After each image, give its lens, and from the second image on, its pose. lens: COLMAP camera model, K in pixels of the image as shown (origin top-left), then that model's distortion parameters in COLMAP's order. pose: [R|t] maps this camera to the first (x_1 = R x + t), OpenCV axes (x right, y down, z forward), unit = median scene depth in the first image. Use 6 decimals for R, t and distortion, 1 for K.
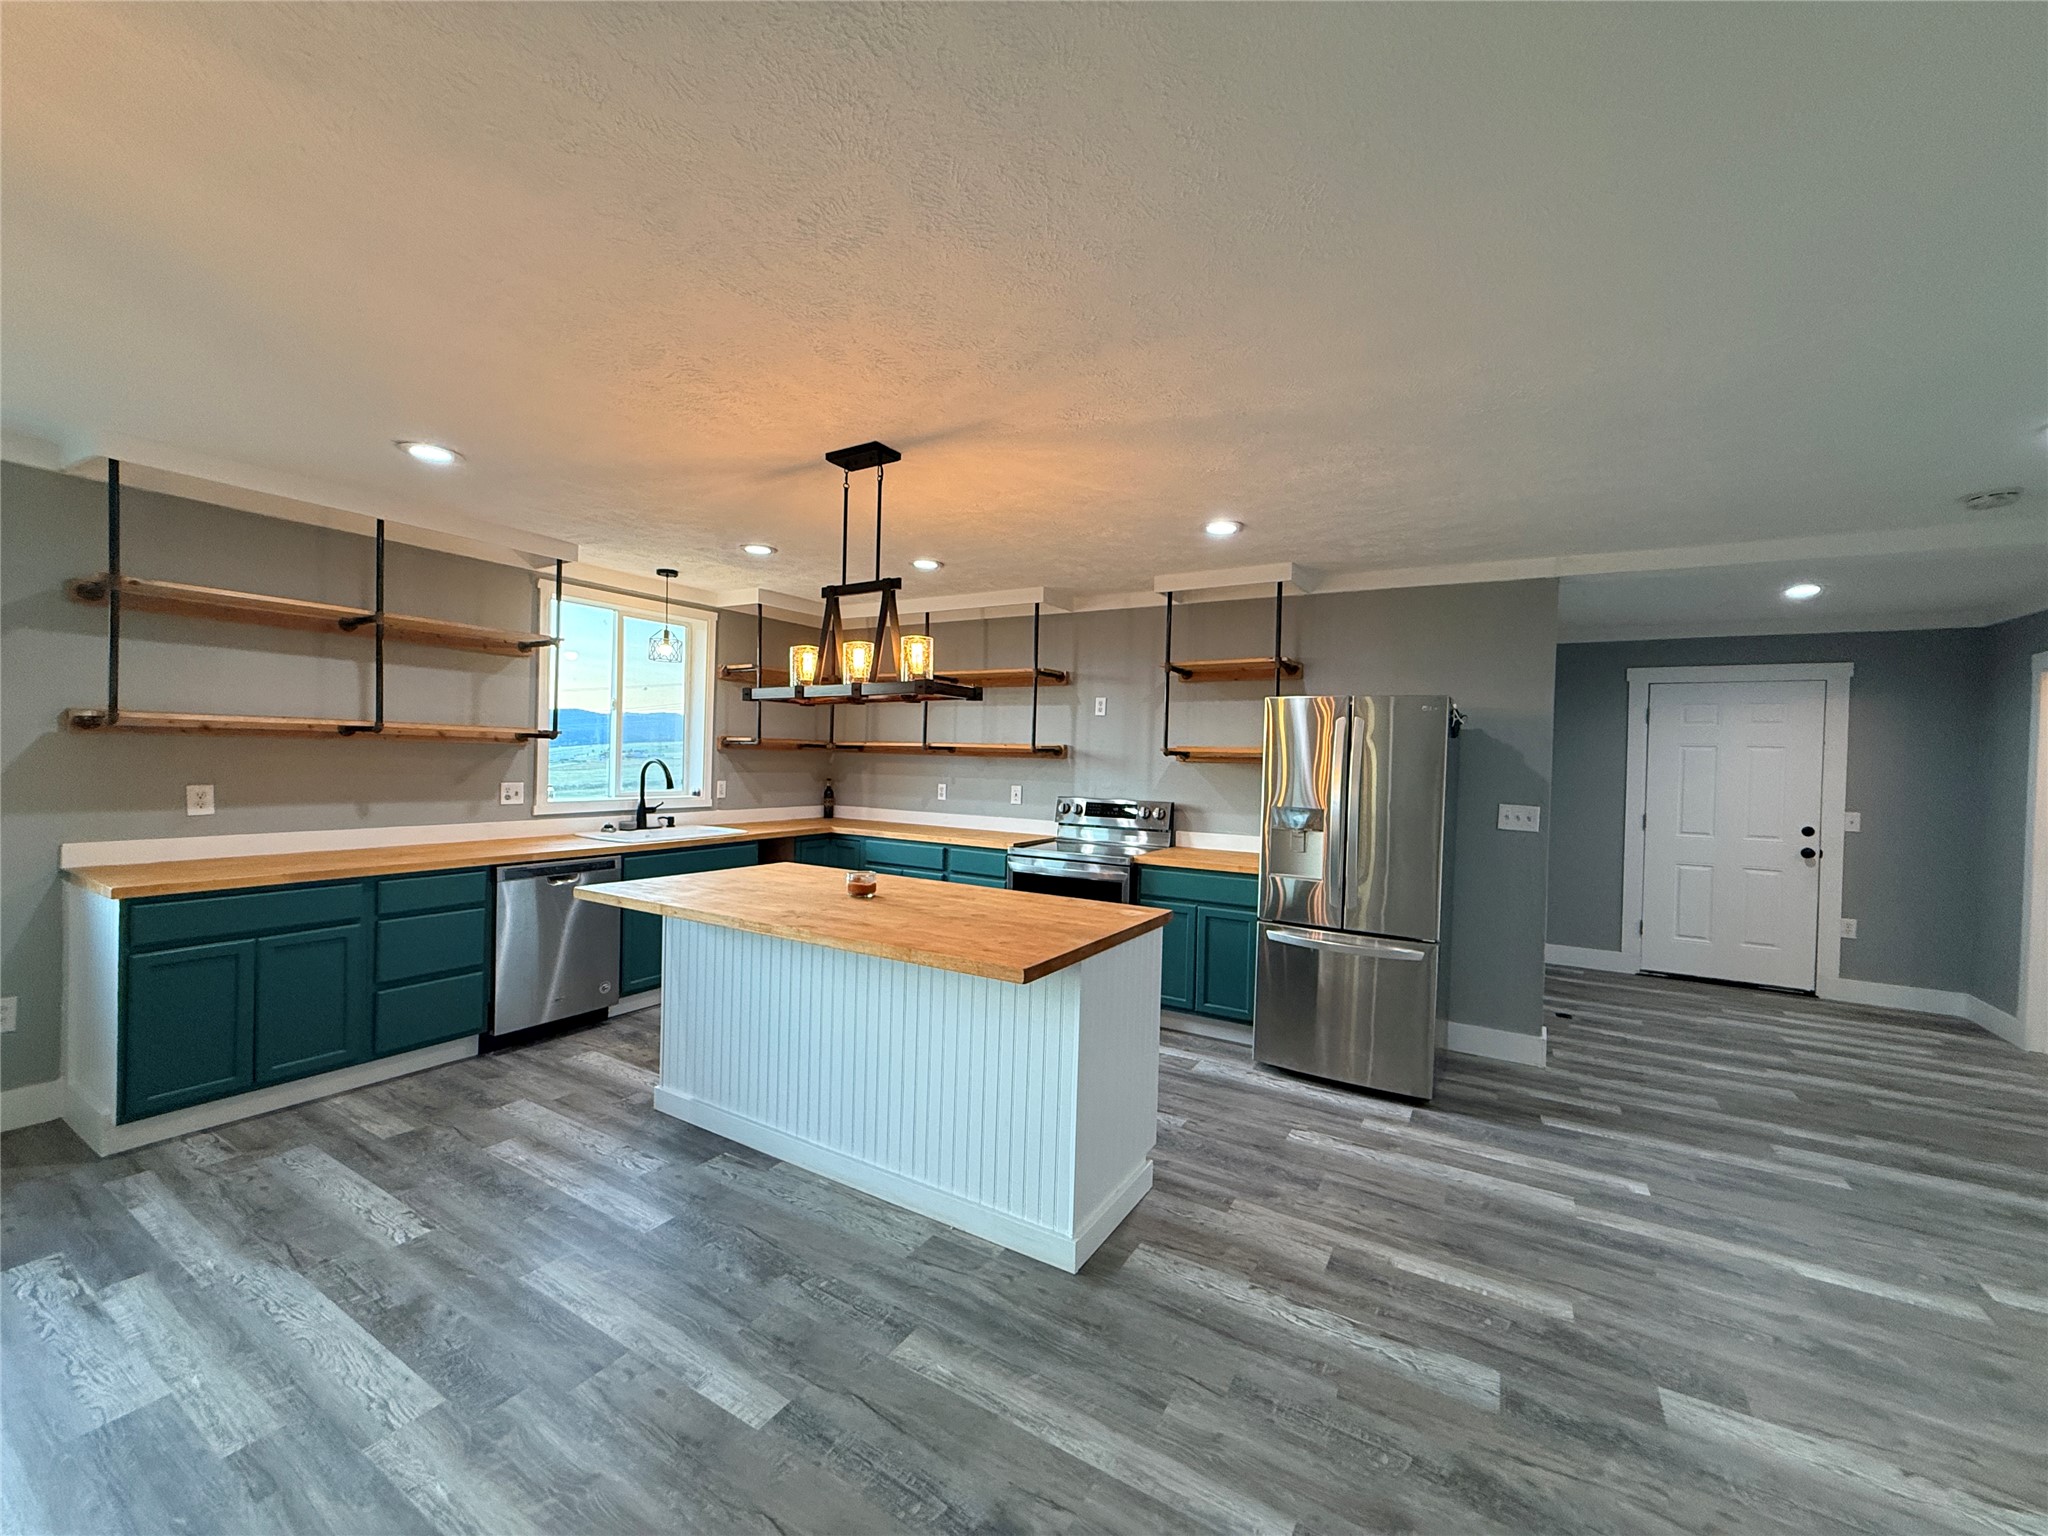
lens RADIAL K [[817.9, 0, 1021.1], [0, 817.9, 771.6], [0, 0, 1]] dist [0.002063, -0.000690]
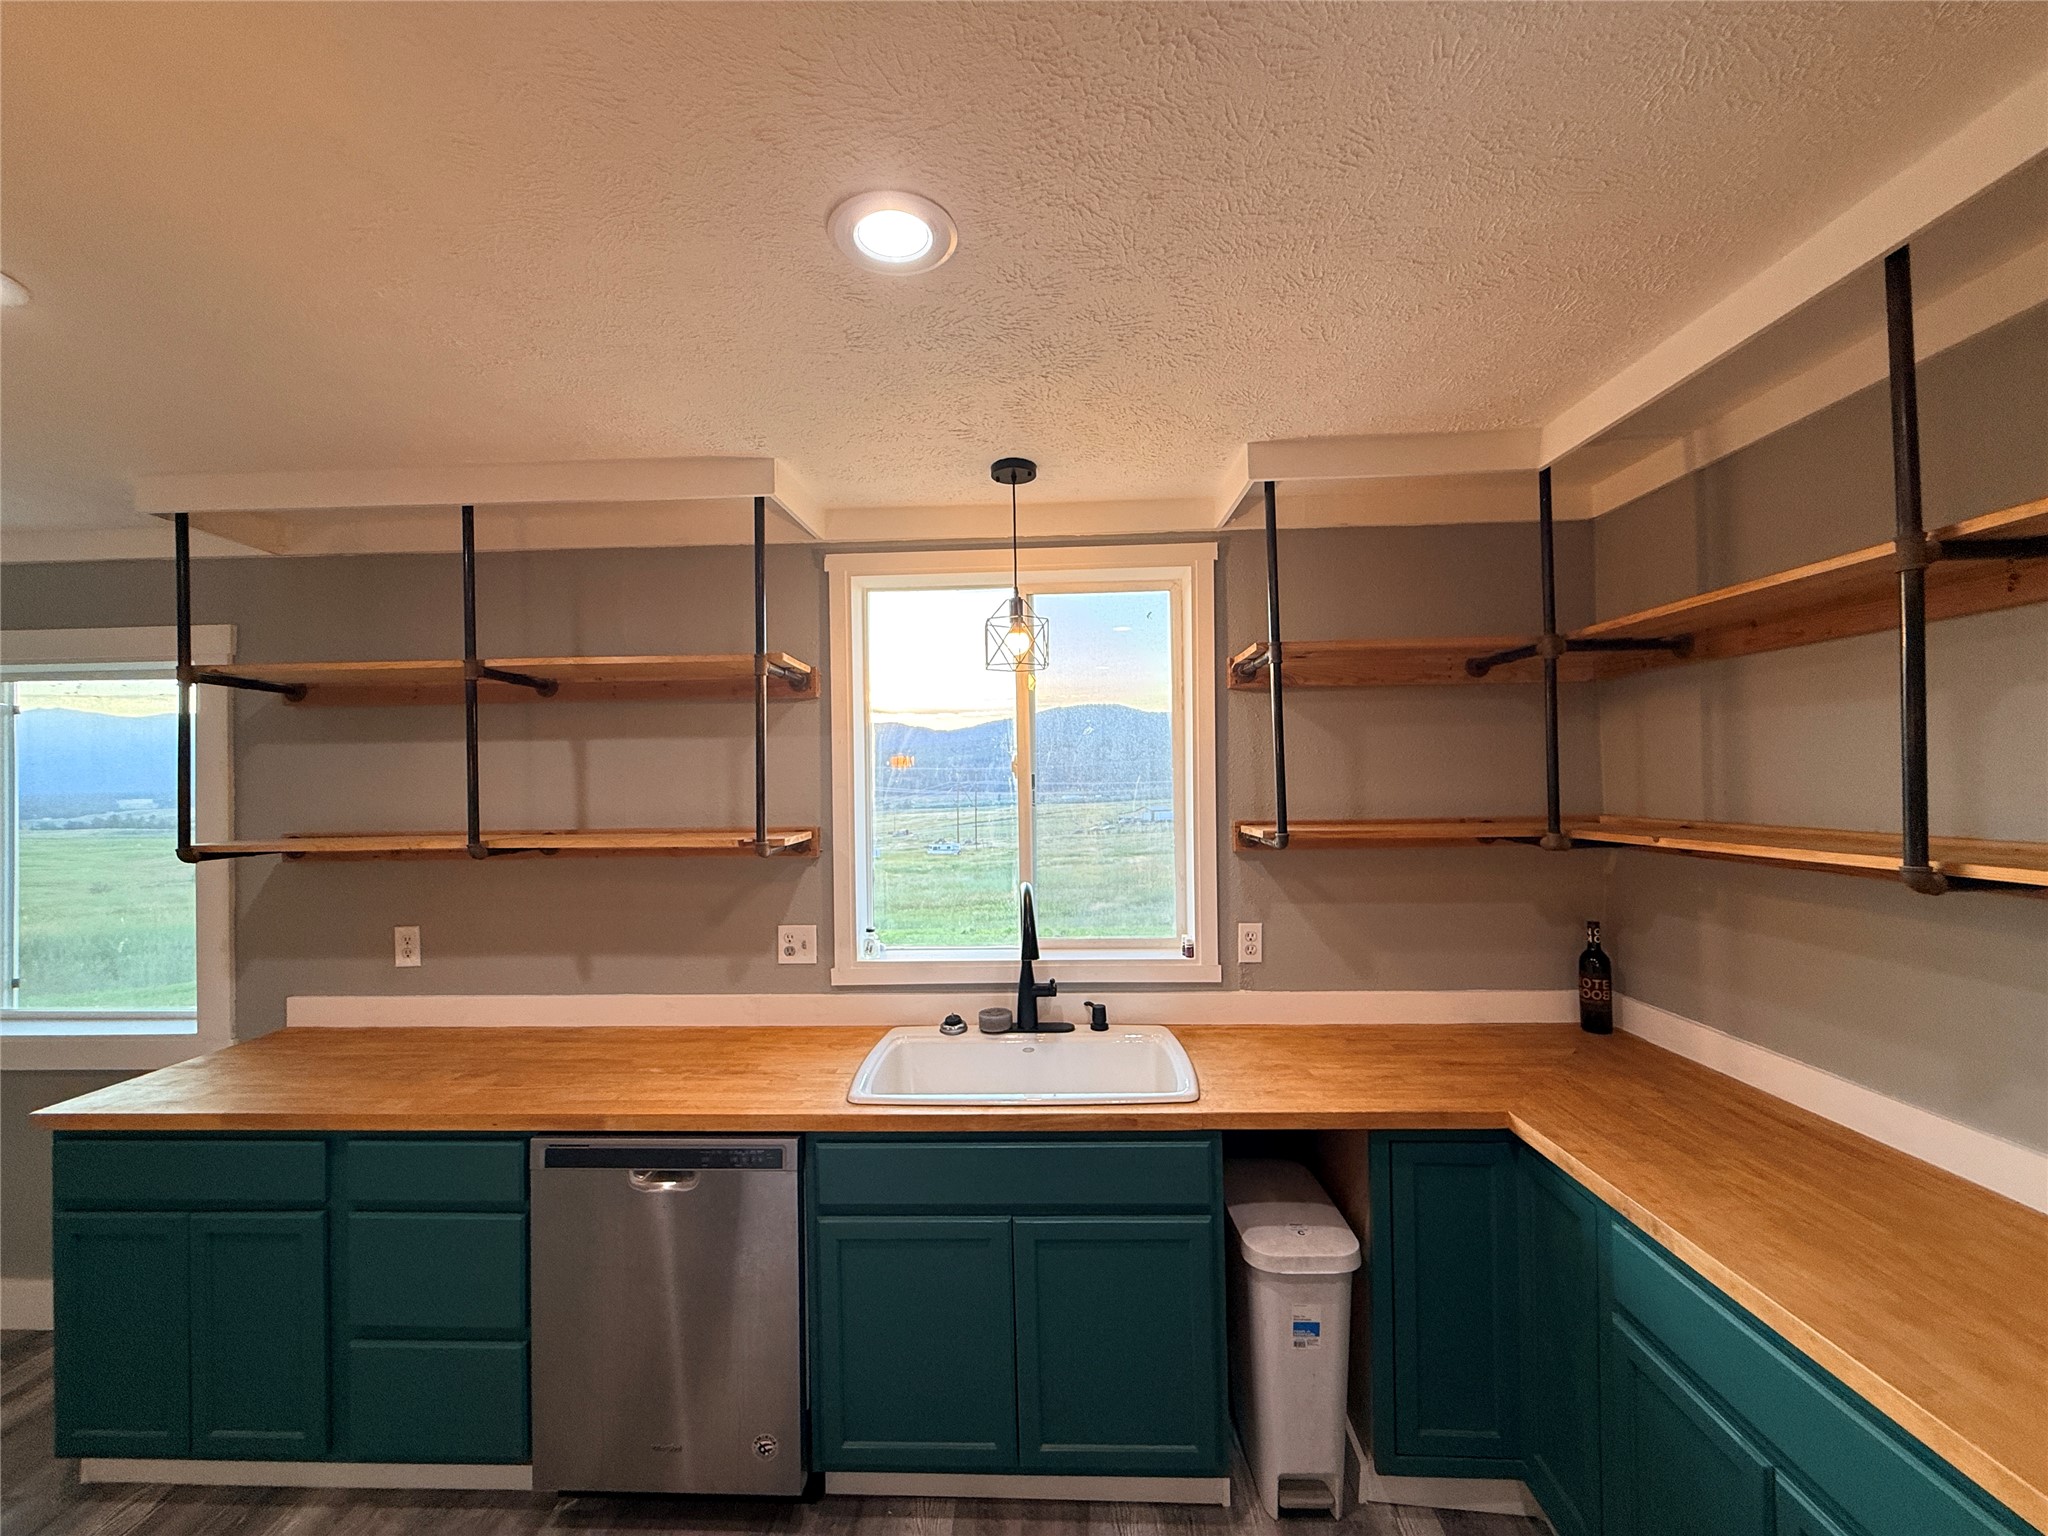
lens RADIAL K [[817.9, 0, 1020.5], [0, 817.9, 769.0], [0, 0, 1]] dist [0.002063, -0.000690]
pose [[0.479255, -0.046392, -0.876449, -0.055390], [0.013308, 0.998871, -0.045595, -0.072522], [0.877575, 0.010188, 0.479332, 0.949957]]
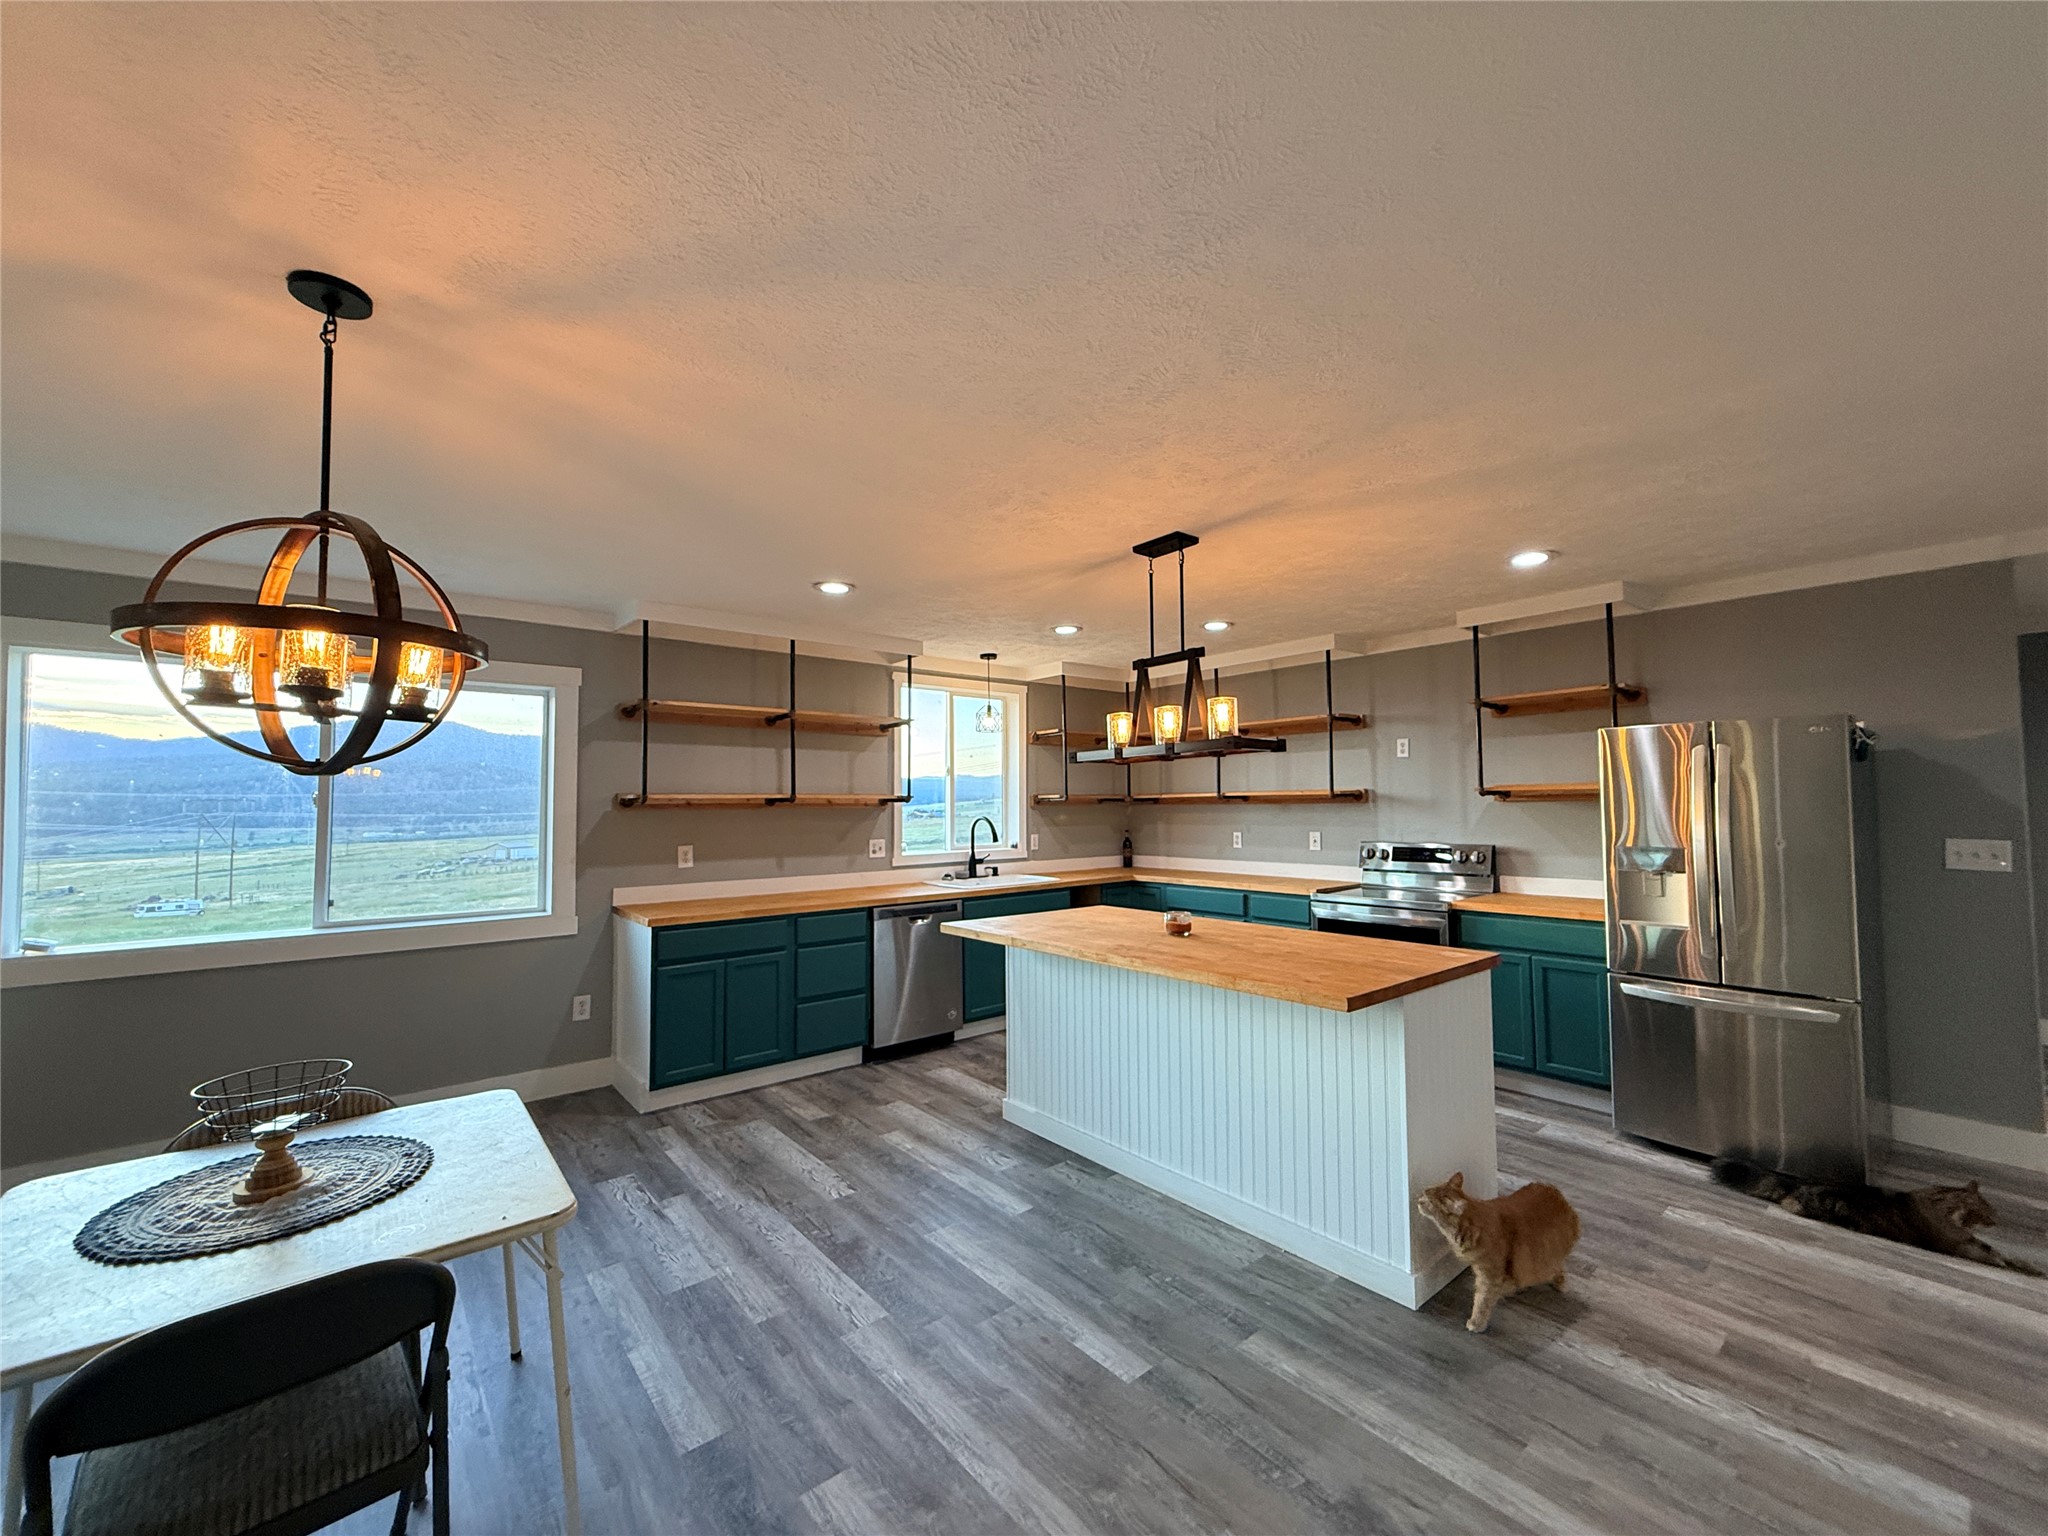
lens RADIAL K [[817.9, 0, 1020.1], [0, 817.9, 772.9], [0, 0, 1]] dist [0.002063, -0.000690]
pose [[0.942522, -0.049465, -0.330462, -0.015543], [0.029113, 0.997378, -0.066259, 0.001432], [0.332873, 0.052830, 0.941491, -0.088155]]
